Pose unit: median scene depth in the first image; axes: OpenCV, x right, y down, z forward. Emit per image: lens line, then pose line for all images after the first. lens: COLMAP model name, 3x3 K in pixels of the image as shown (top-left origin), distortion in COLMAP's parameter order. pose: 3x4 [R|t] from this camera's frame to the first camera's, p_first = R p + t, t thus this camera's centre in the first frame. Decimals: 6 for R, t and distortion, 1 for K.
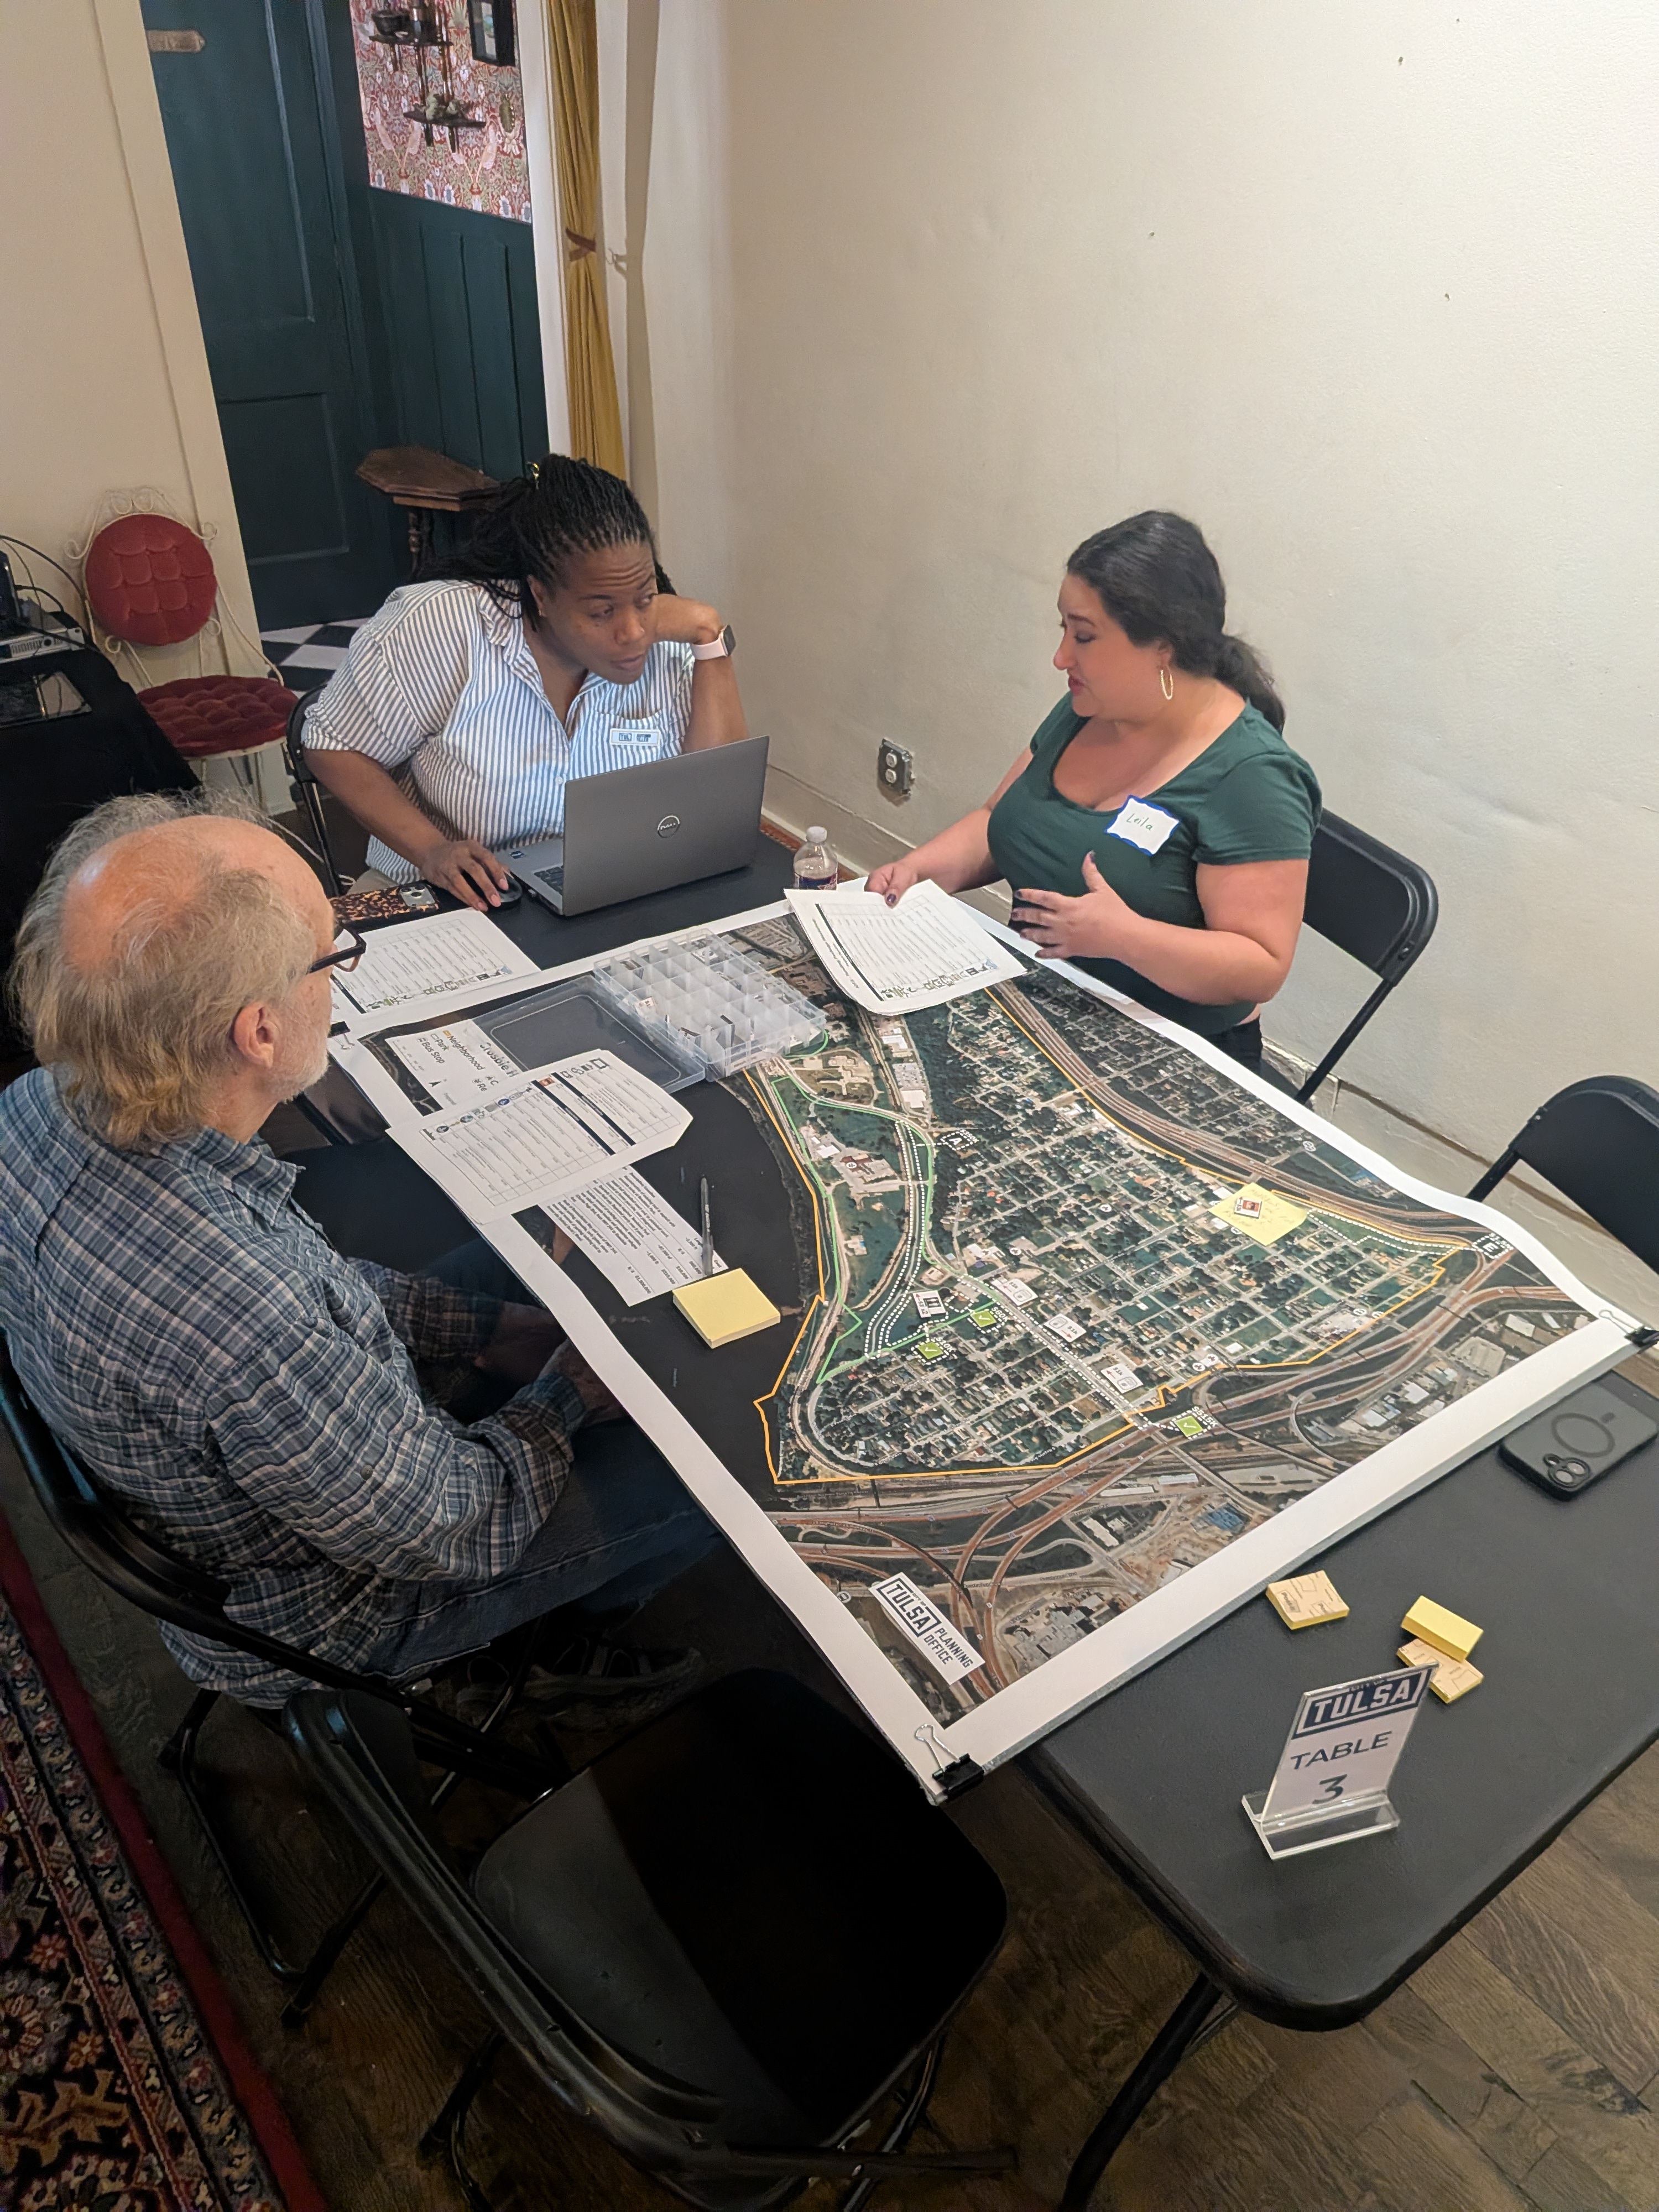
lens RADIAL K [[1587.3, 0, 829.5], [0, 1587.3, 1106.0], [0, 0, 1]] dist [0.018288, 0.001866]
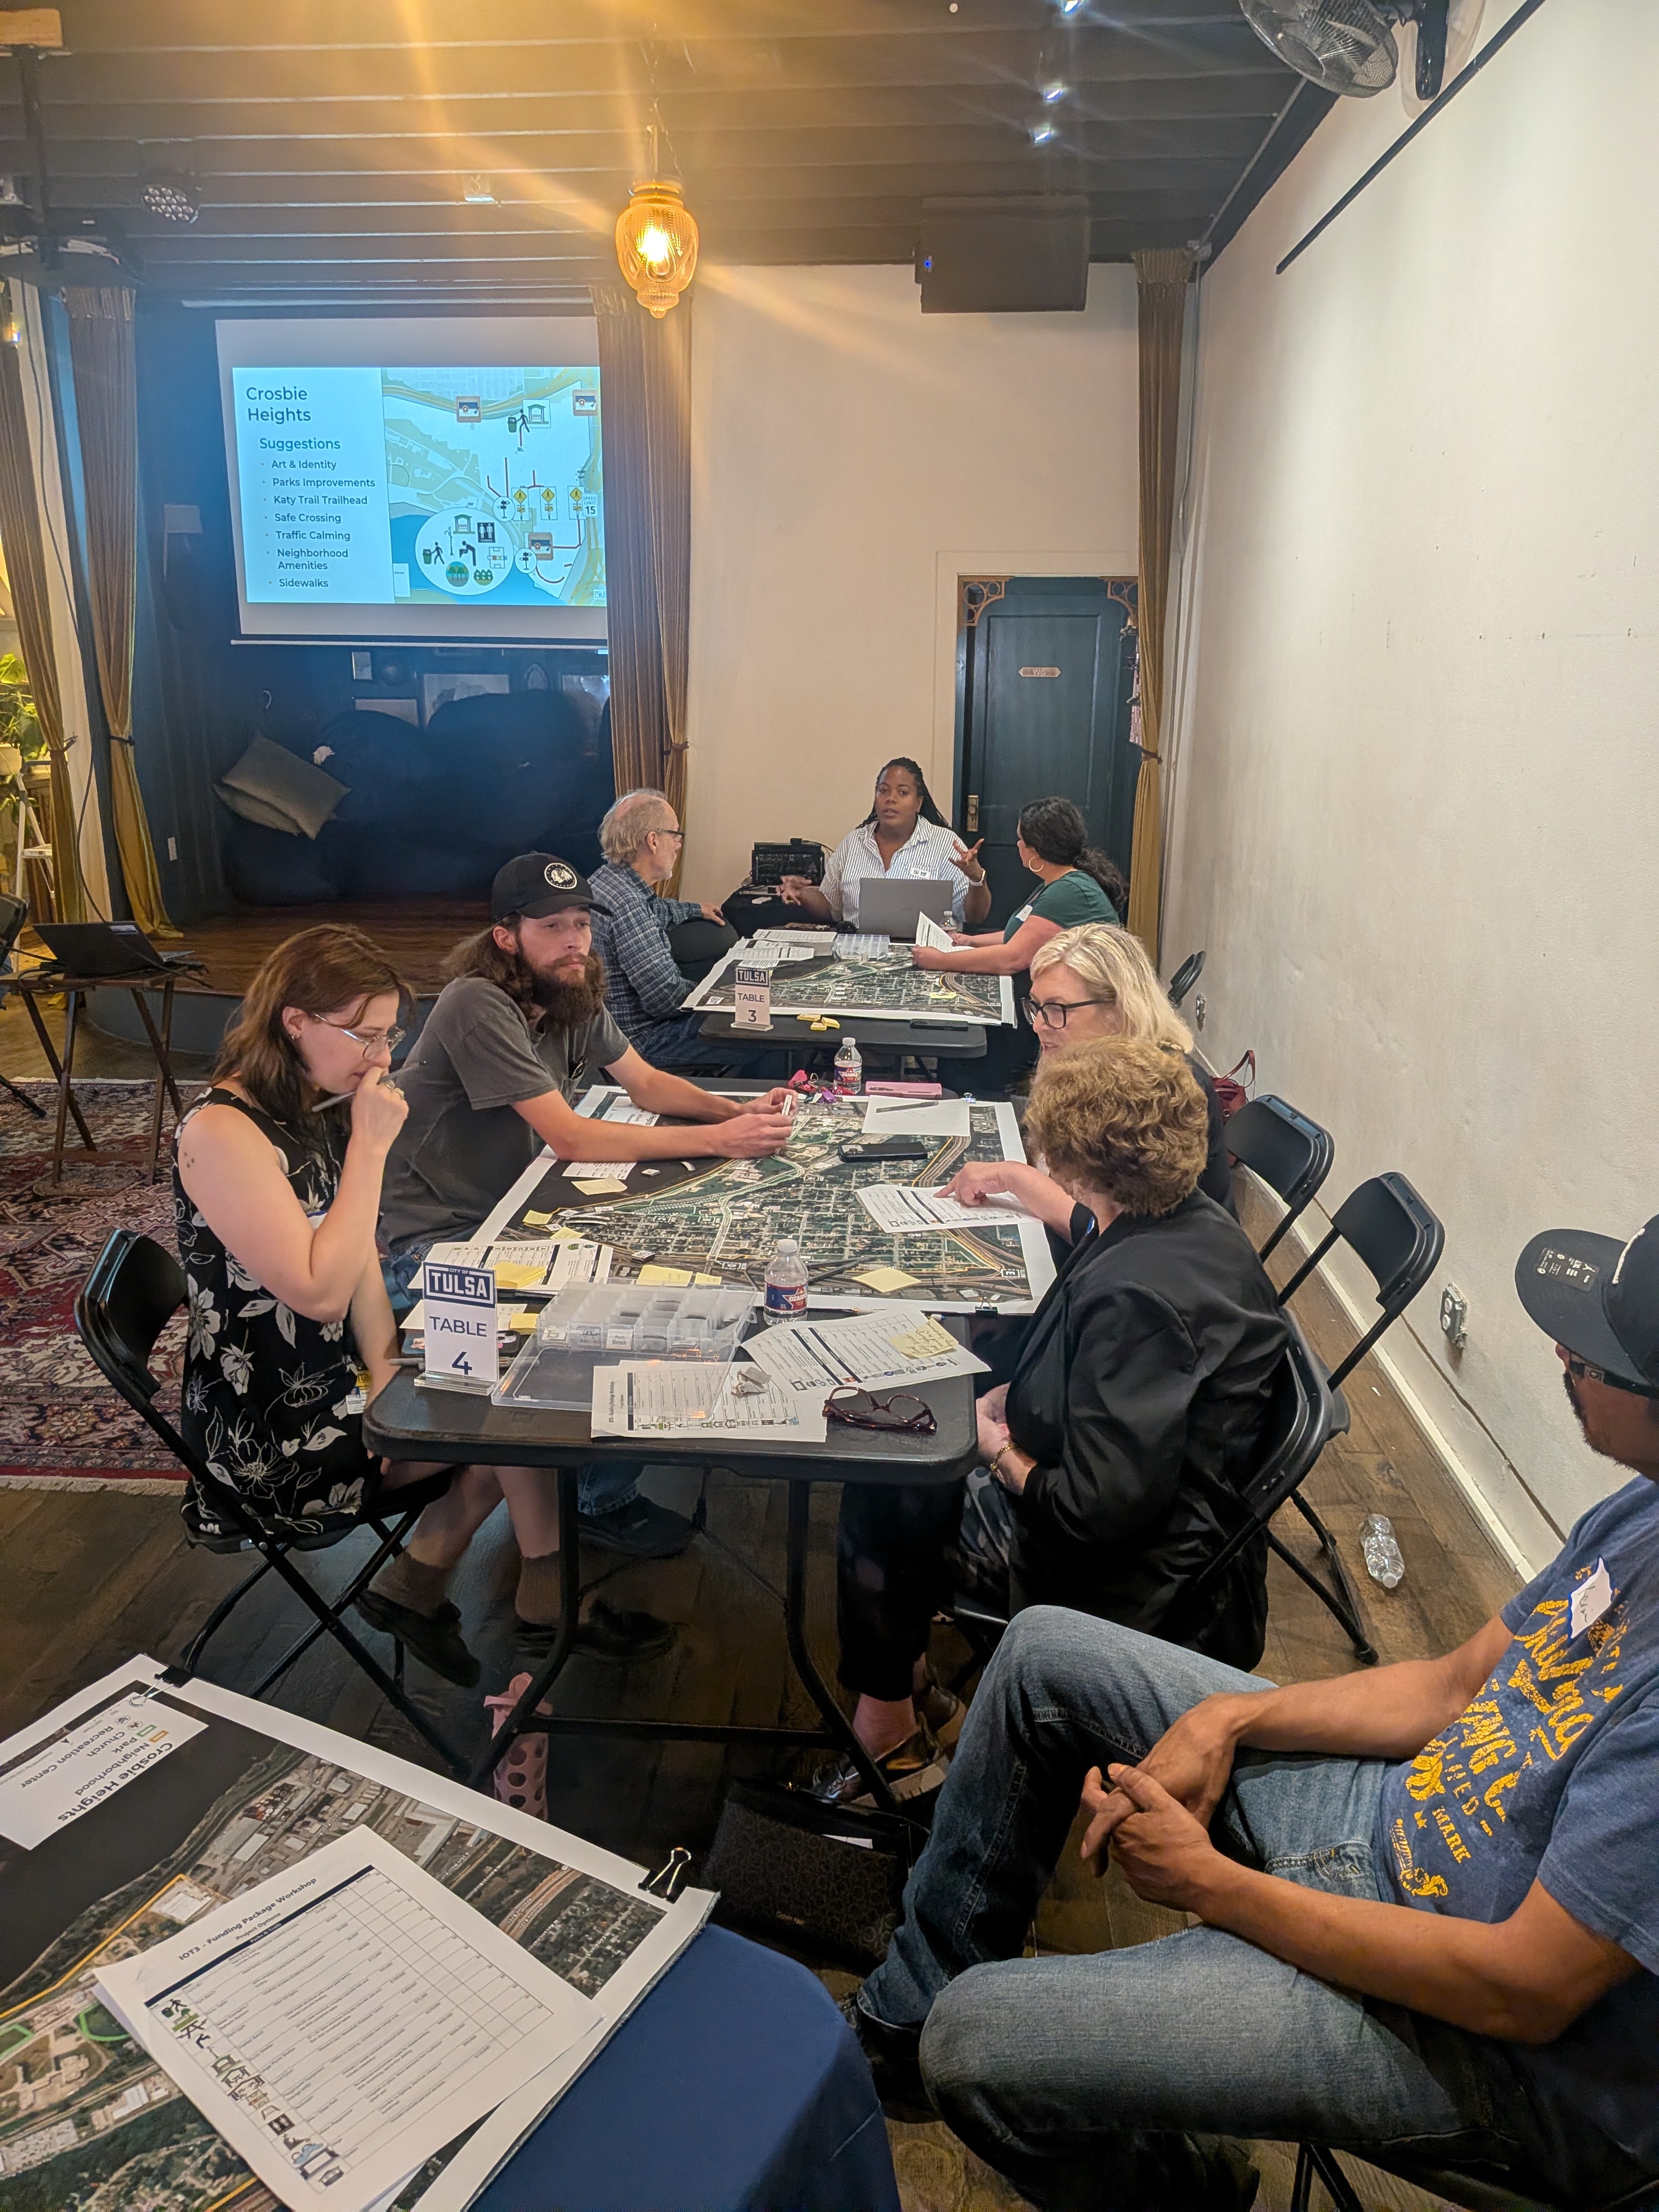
lens RADIAL K [[1587.3, 0, 829.5], [0, 1587.3, 1106.0], [0, 0, 1]] dist [0.018288, 0.001866]
pose [[0.783145, 0.125930, -0.608955, 1.066730], [-0.345940, 0.901982, -0.258369, 0.365797], [0.516730, 0.413002, 0.749946, -0.221990]]
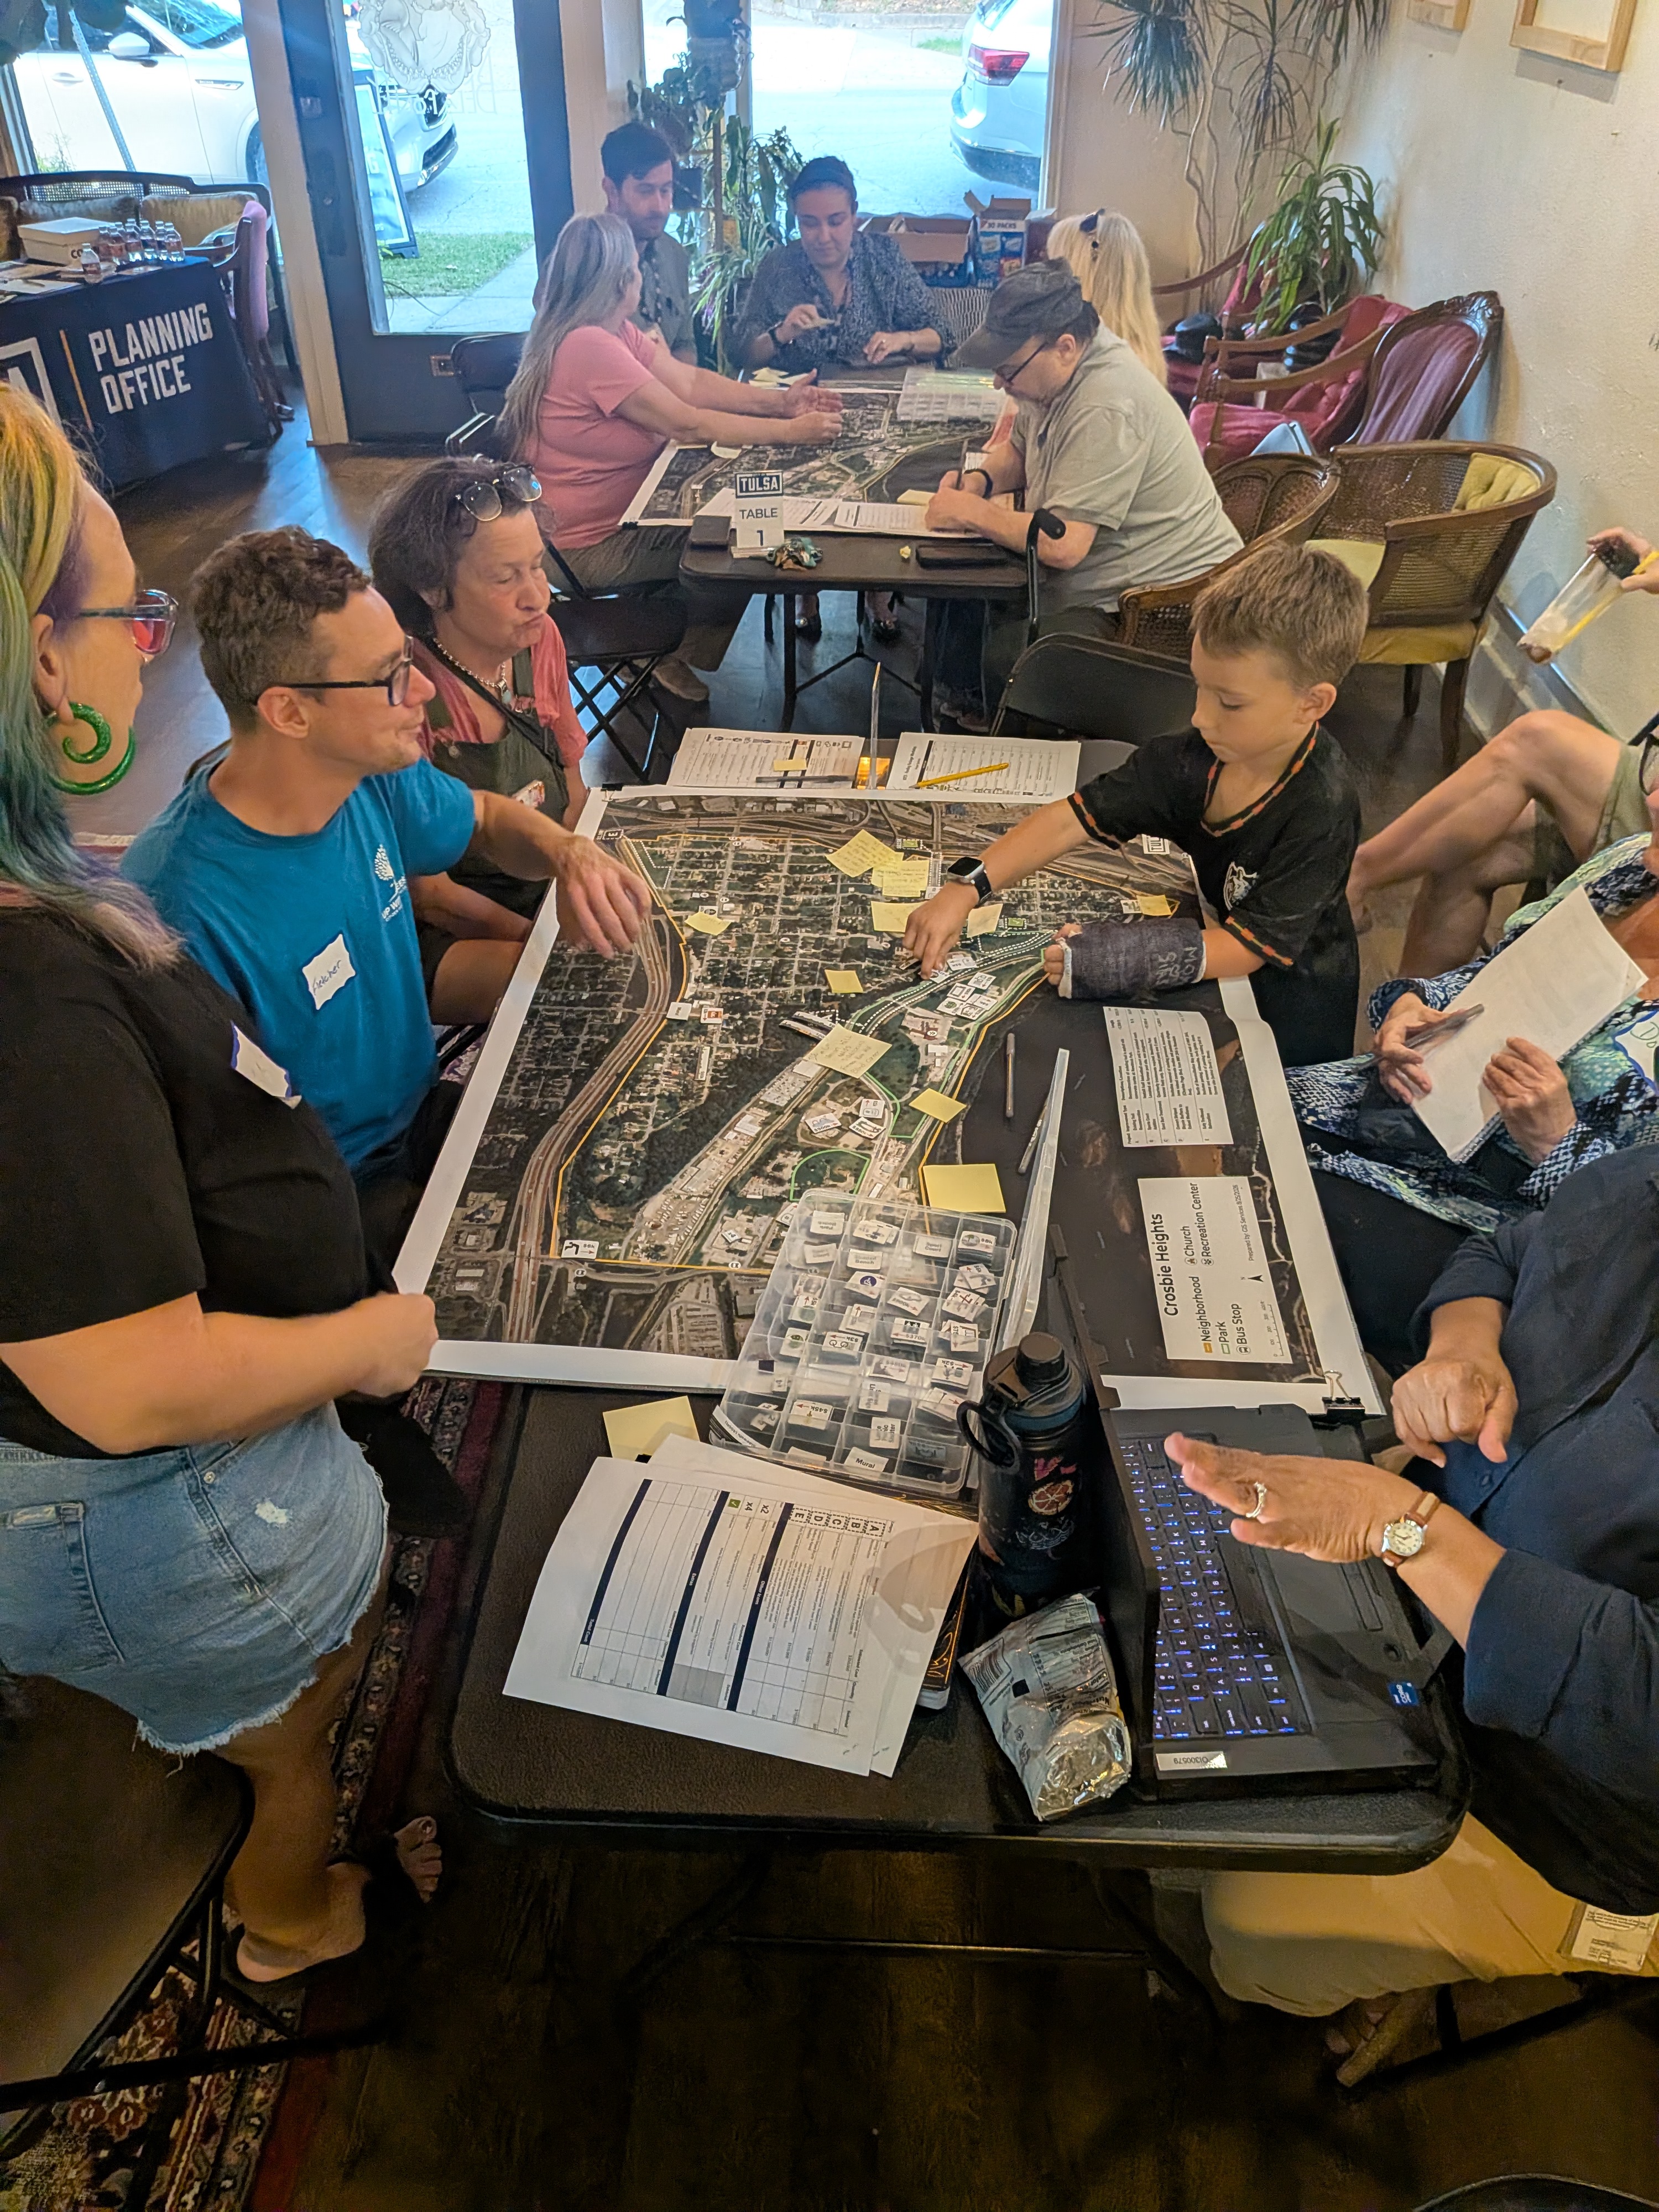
lens RADIAL K [[1587.3, 0, 829.5], [0, 1587.3, 1106.0], [0, 0, 1]] dist [0.018288, 0.001866]
pose [[-0.781008, -0.396424, 0.482571, -0.457752], [0.340573, 0.377344, 0.861175, -0.870858], [-0.523485, 0.836935, -0.159698, 1.226248]]
